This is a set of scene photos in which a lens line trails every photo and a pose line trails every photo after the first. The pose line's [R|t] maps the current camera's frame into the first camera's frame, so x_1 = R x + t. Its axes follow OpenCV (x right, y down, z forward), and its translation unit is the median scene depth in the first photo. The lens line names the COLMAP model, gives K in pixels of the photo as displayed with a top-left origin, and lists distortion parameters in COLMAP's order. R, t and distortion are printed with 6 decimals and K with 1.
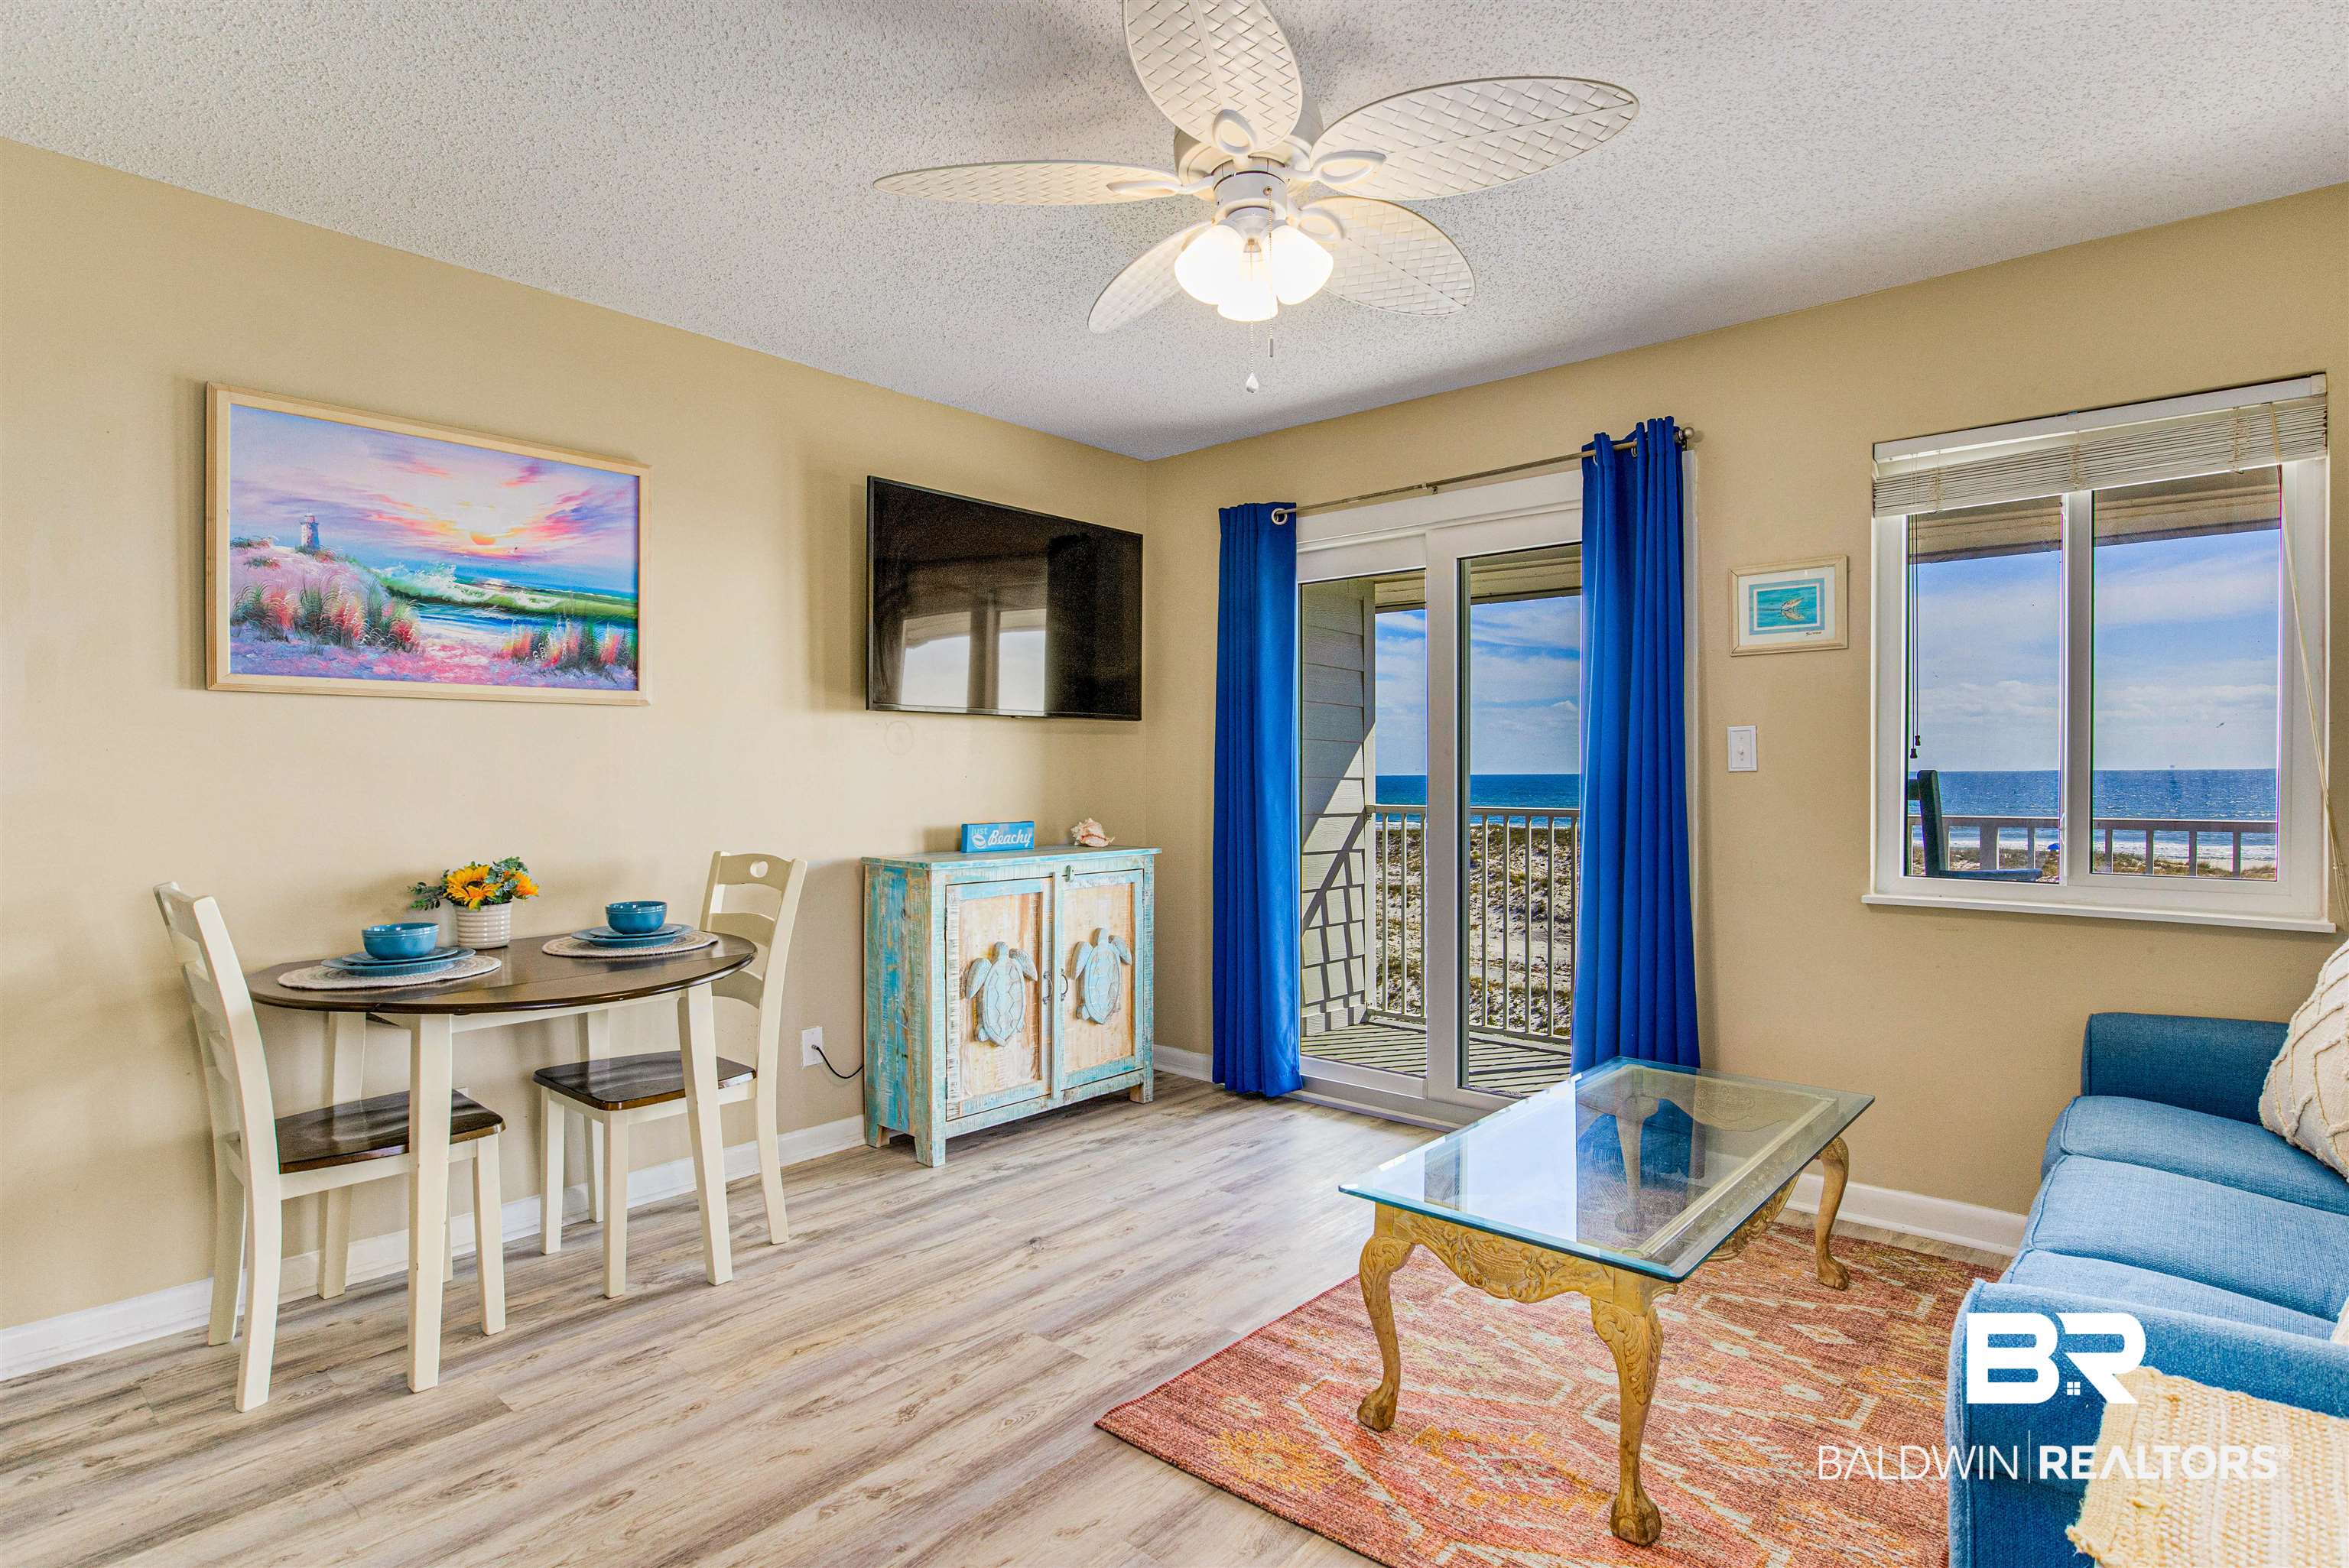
lens RADIAL K [[1189.8, 0, 1204.9], [0, 1189.8, 774.8], [0, 0, 1]] dist [-0.025041, 0.008637]
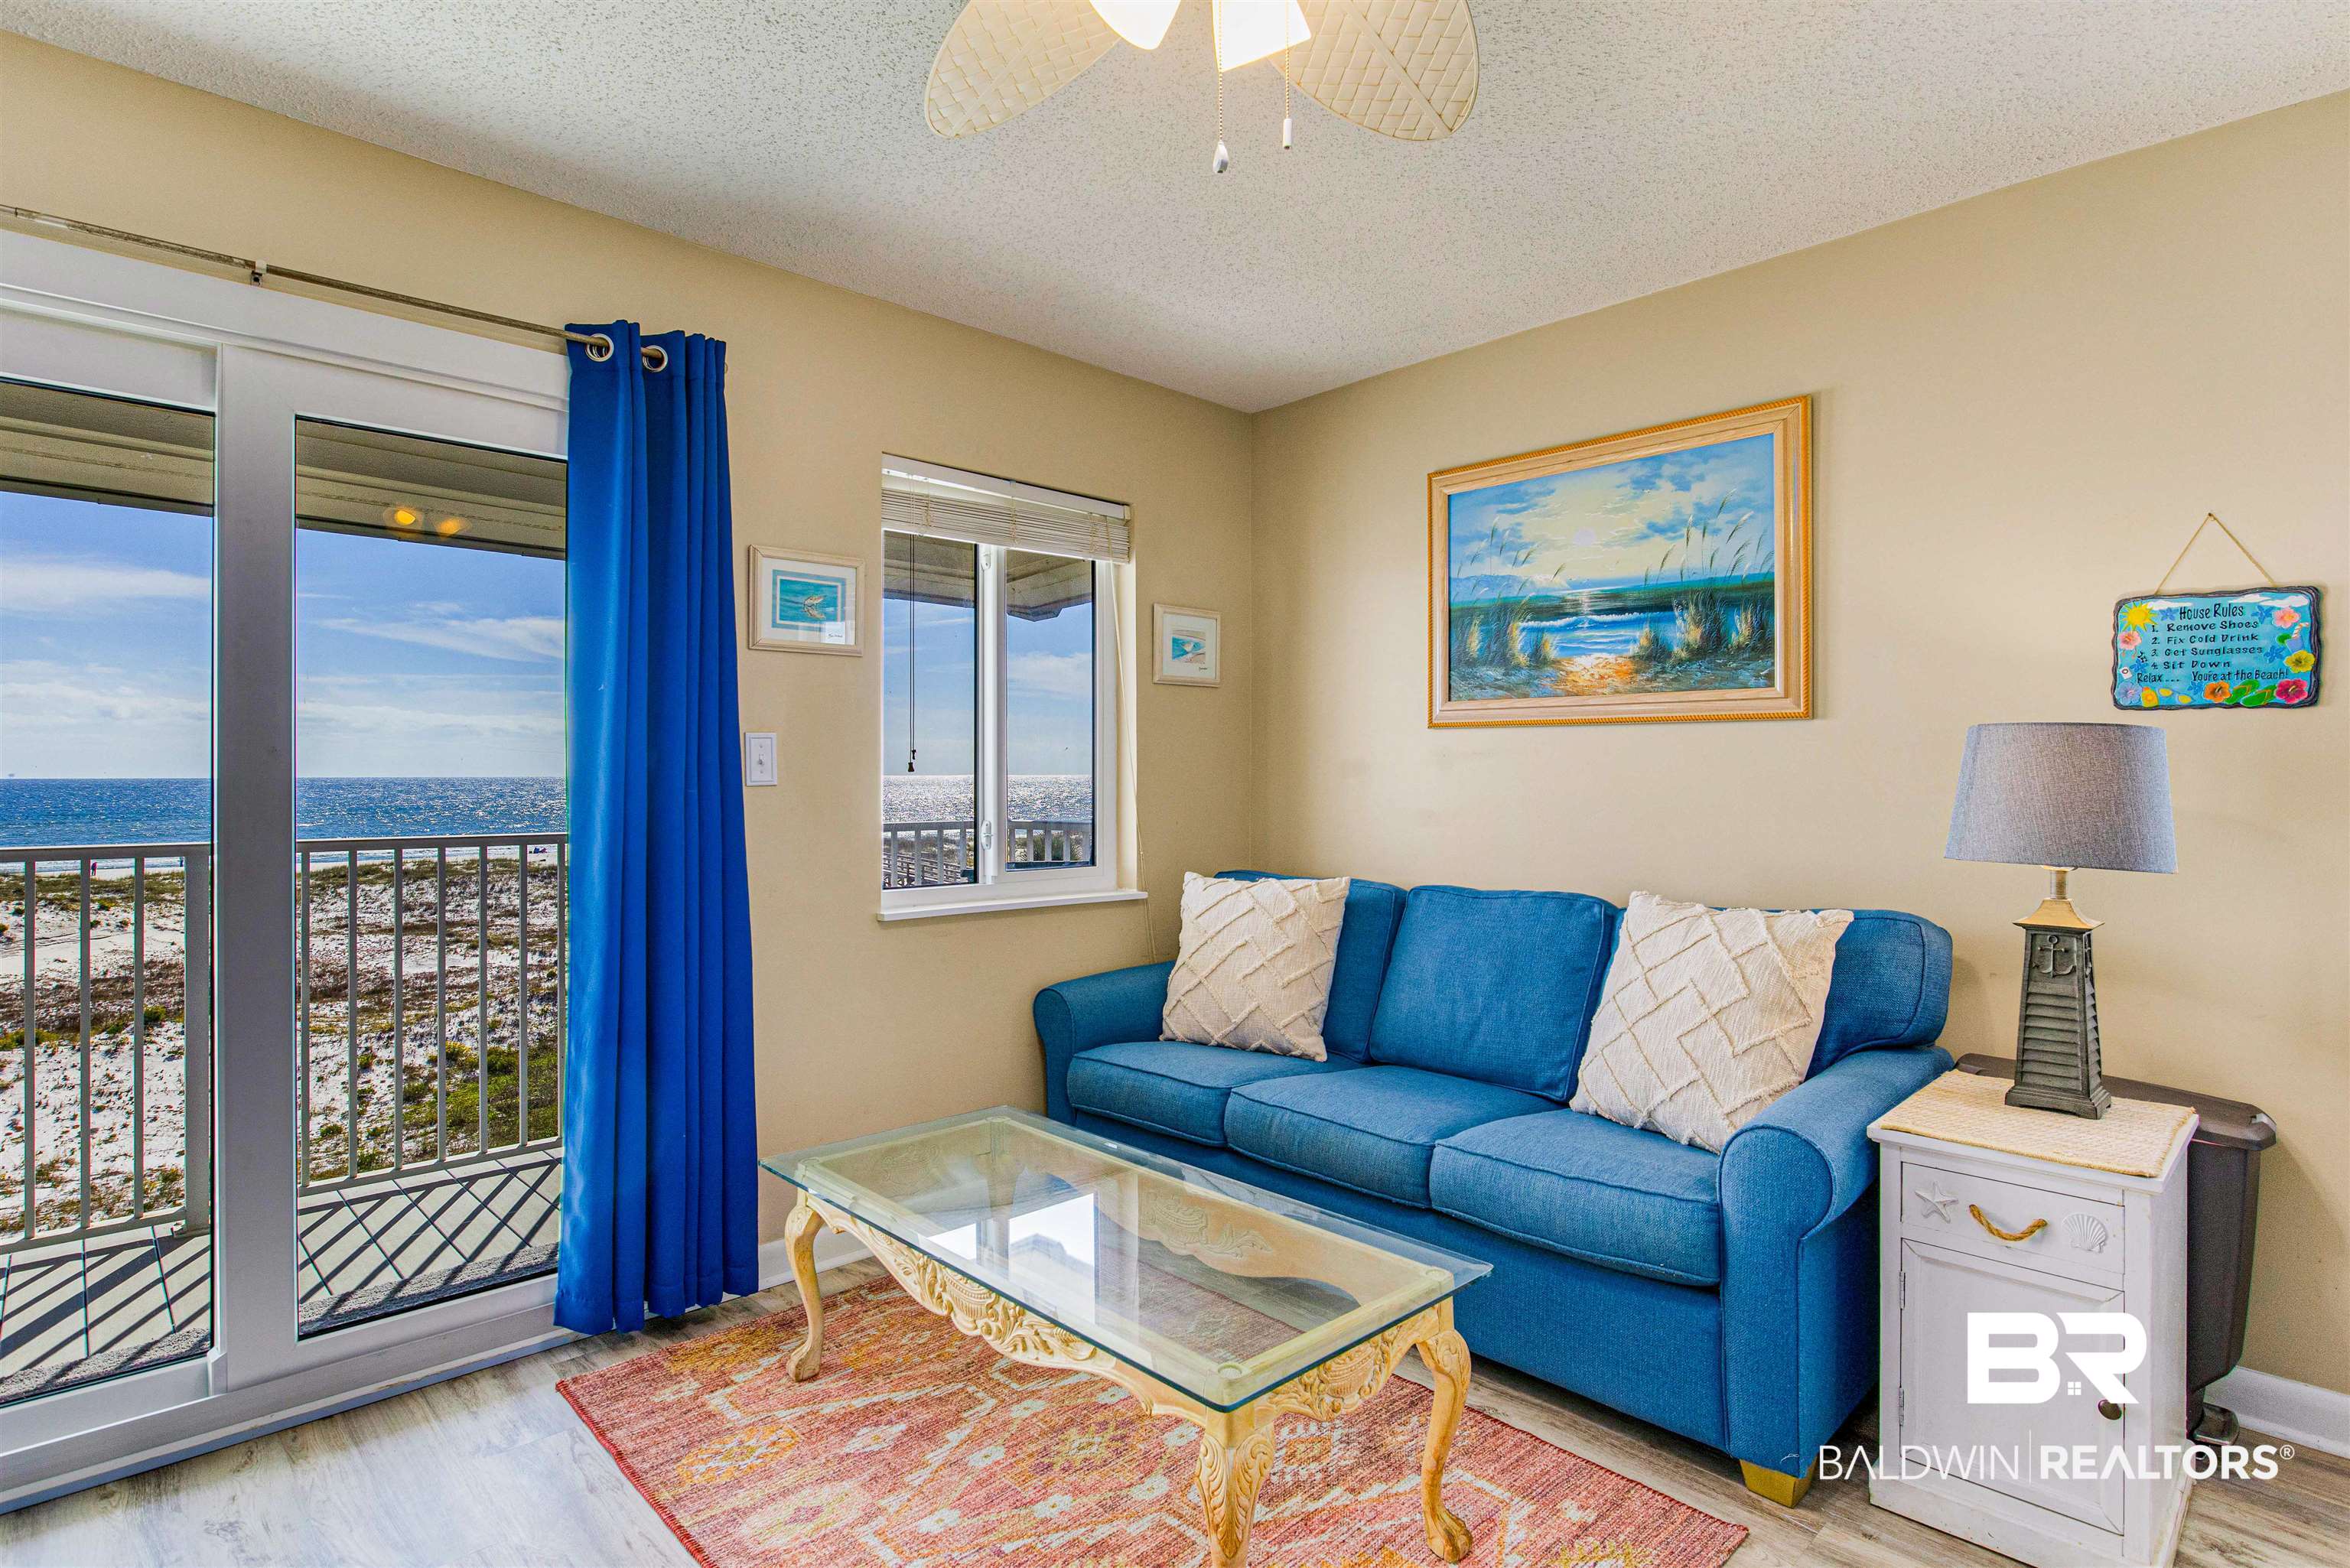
lens RADIAL K [[1190.4, 0, 1165.5], [0, 1190.4, 765.4], [0, 0, 1]] dist [-0.025041, 0.008637]
pose [[0.111180, 0.013282, 0.993712, -0.409322], [0.002808, 0.999902, -0.013679, -0.005607], [-0.993796, 0.004311, 0.111132, 0.693780]]
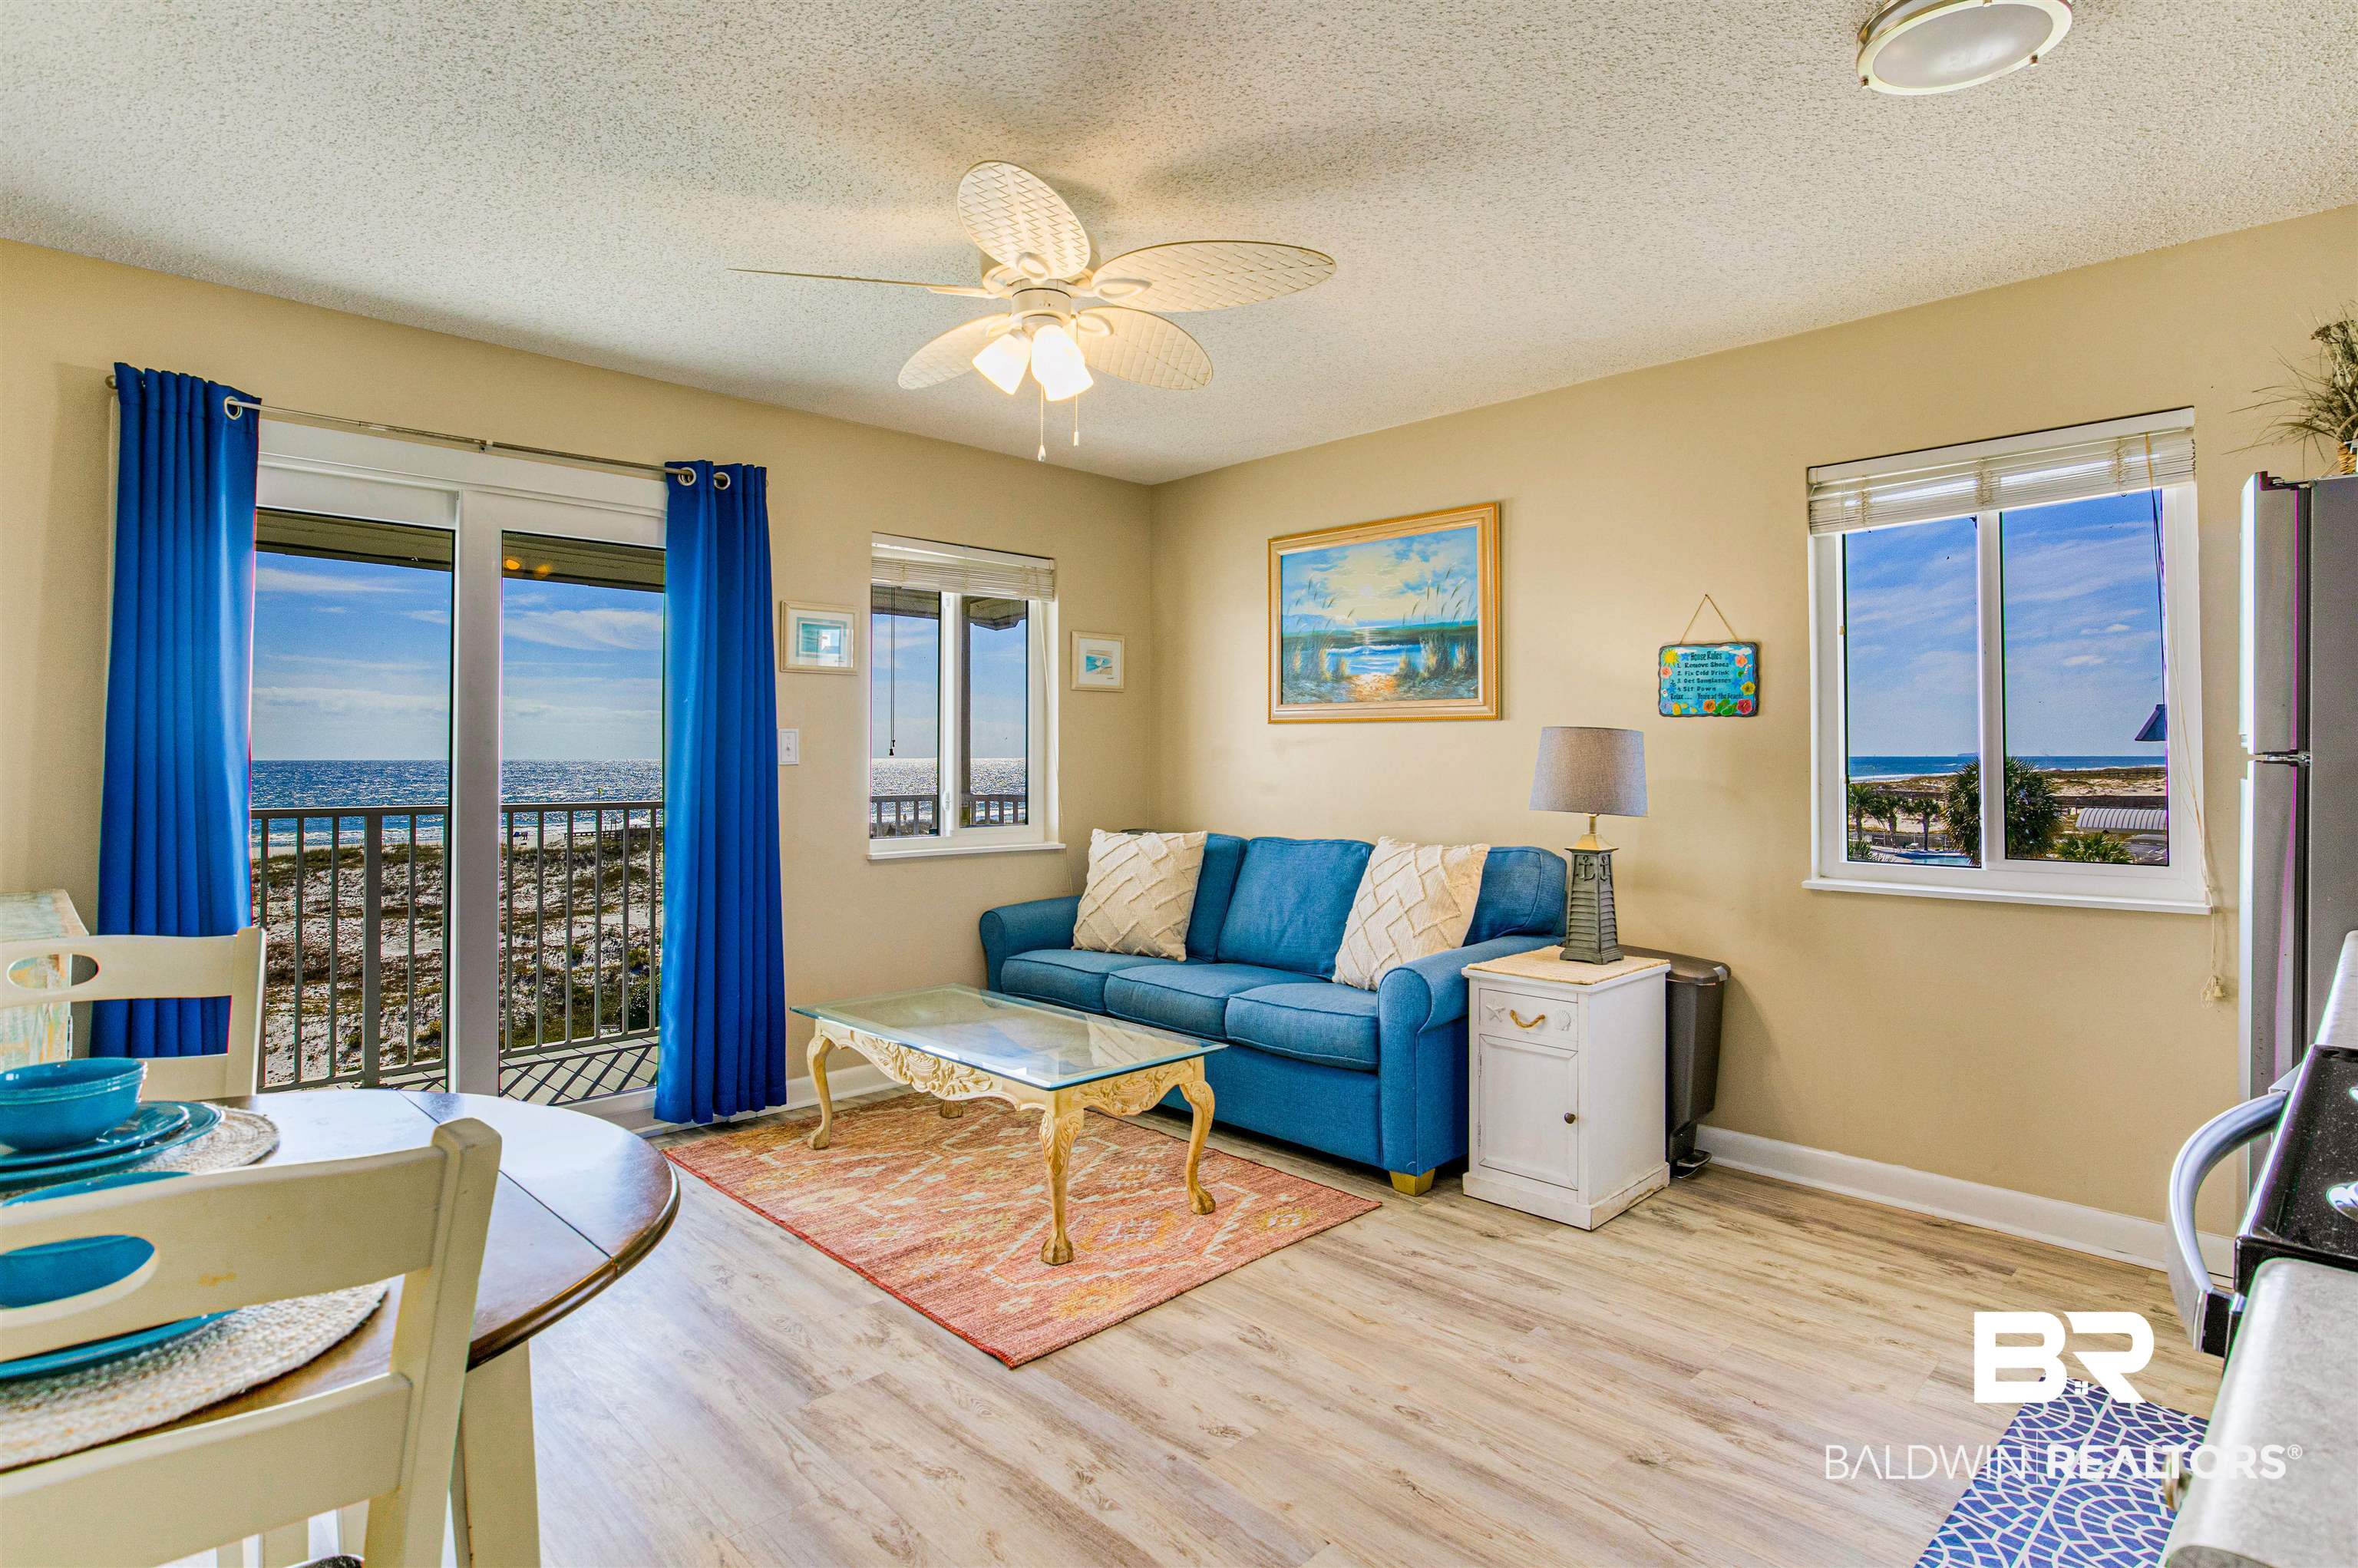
lens RADIAL K [[1194.4, 0, 1168.4], [0, 1194.4, 729.4], [0, 0, 1]] dist [-0.025041, 0.008637]
pose [[0.097577, 0.029600, 0.994788, -0.850621], [0.002270, 0.999548, -0.029964, -0.001989], [-0.995225, 0.005182, 0.097466, 0.540523]]
